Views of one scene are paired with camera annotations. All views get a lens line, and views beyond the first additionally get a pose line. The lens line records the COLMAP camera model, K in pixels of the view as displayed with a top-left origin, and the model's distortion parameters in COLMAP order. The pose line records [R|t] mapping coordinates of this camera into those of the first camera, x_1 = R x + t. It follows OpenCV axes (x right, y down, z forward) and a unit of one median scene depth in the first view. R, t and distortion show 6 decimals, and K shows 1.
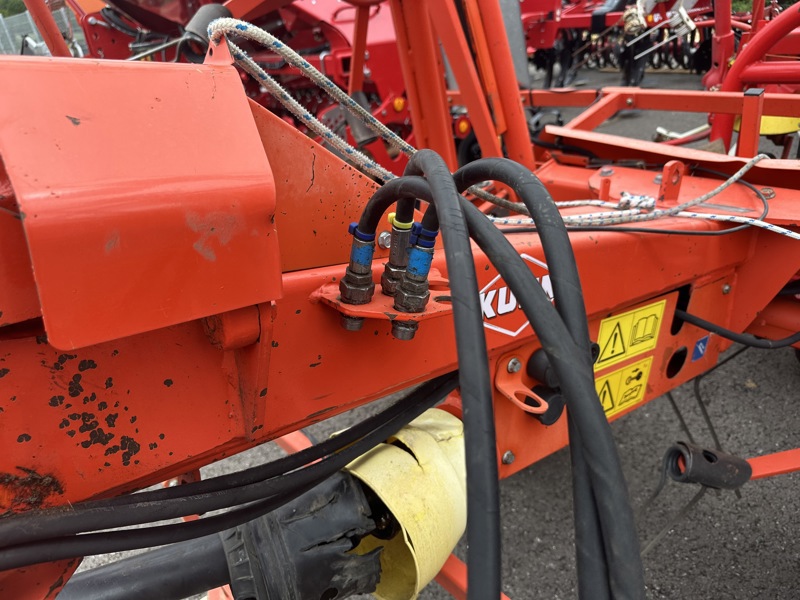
lens RADIAL K [[553.9, 0, 400.0], [0, 553.9, 300.0], [0, 0, 1]] dist [0.016215, -0.020679]
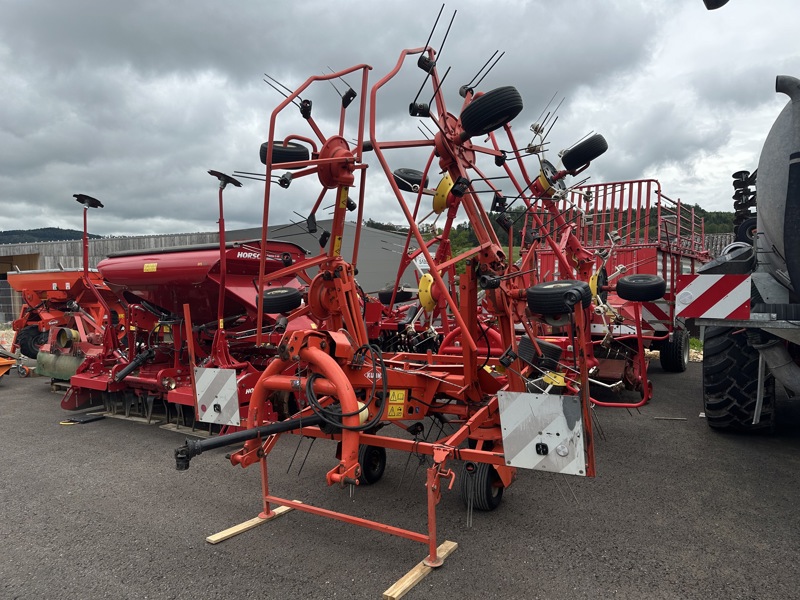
lens RADIAL K [[553.9, 0, 400.0], [0, 553.9, 300.0], [0, 0, 1]] dist [0.016215, -0.020679]
pose [[0.957493, 0.090134, 0.274012, -0.347546], [0.050966, 0.882120, -0.468260, 0.602933], [-0.283918, 0.462321, 0.840030, -1.268914]]
